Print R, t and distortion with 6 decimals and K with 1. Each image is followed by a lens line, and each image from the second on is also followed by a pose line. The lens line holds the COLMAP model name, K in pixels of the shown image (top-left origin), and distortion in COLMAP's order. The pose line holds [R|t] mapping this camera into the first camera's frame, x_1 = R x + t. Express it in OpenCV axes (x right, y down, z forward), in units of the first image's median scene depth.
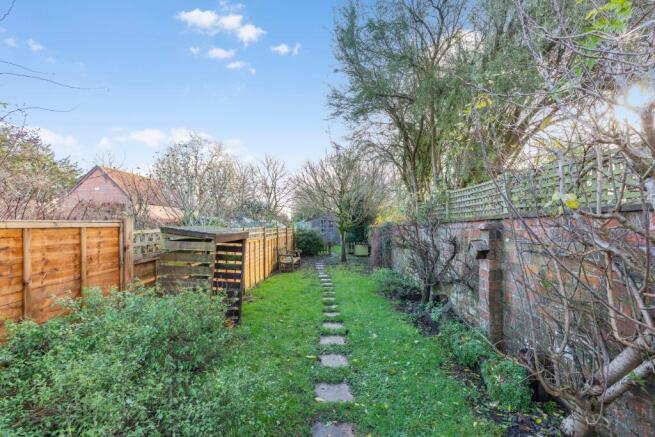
lens RADIAL K [[310.2, 0, 325.3], [0, 310.2, 216.4], [0, 0, 1]] dist [0.004988, 0.001094]
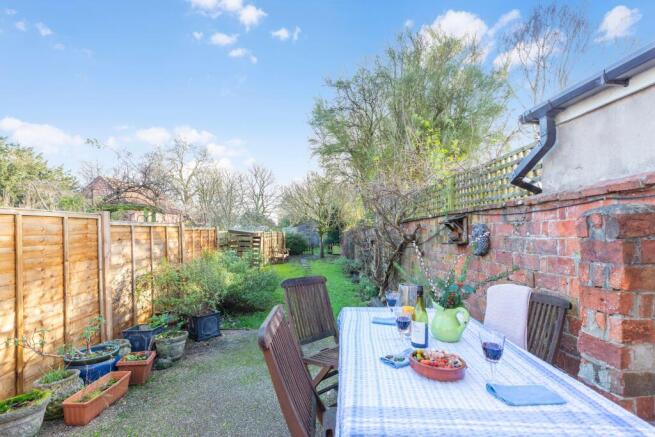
lens RADIAL K [[310.2, 0, 323.9], [0, 310.2, 223.5], [0, 0, 1]] dist [0.004988, 0.001094]
pose [[0.999241, -0.002203, 0.038901, 0.013422], [0.001970, 0.999980, 0.006022, -0.004637], [-0.038913, -0.005941, 0.999225, -0.236421]]
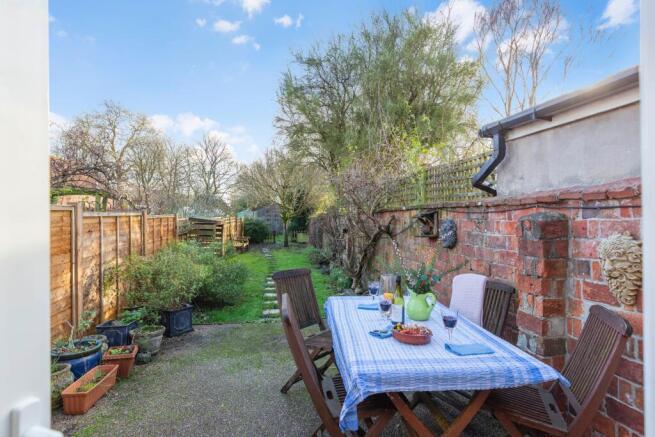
lens RADIAL K [[353.0, 0, 328.1], [0, 353.0, 200.3], [0, 0, 1]] dist [-0.003499, 0.000053]
pose [[0.986960, 0.011862, 0.160529, 0.000069], [-0.010049, 0.999876, -0.012098, -0.011009], [-0.160653, 0.010327, 0.986957, -0.266953]]
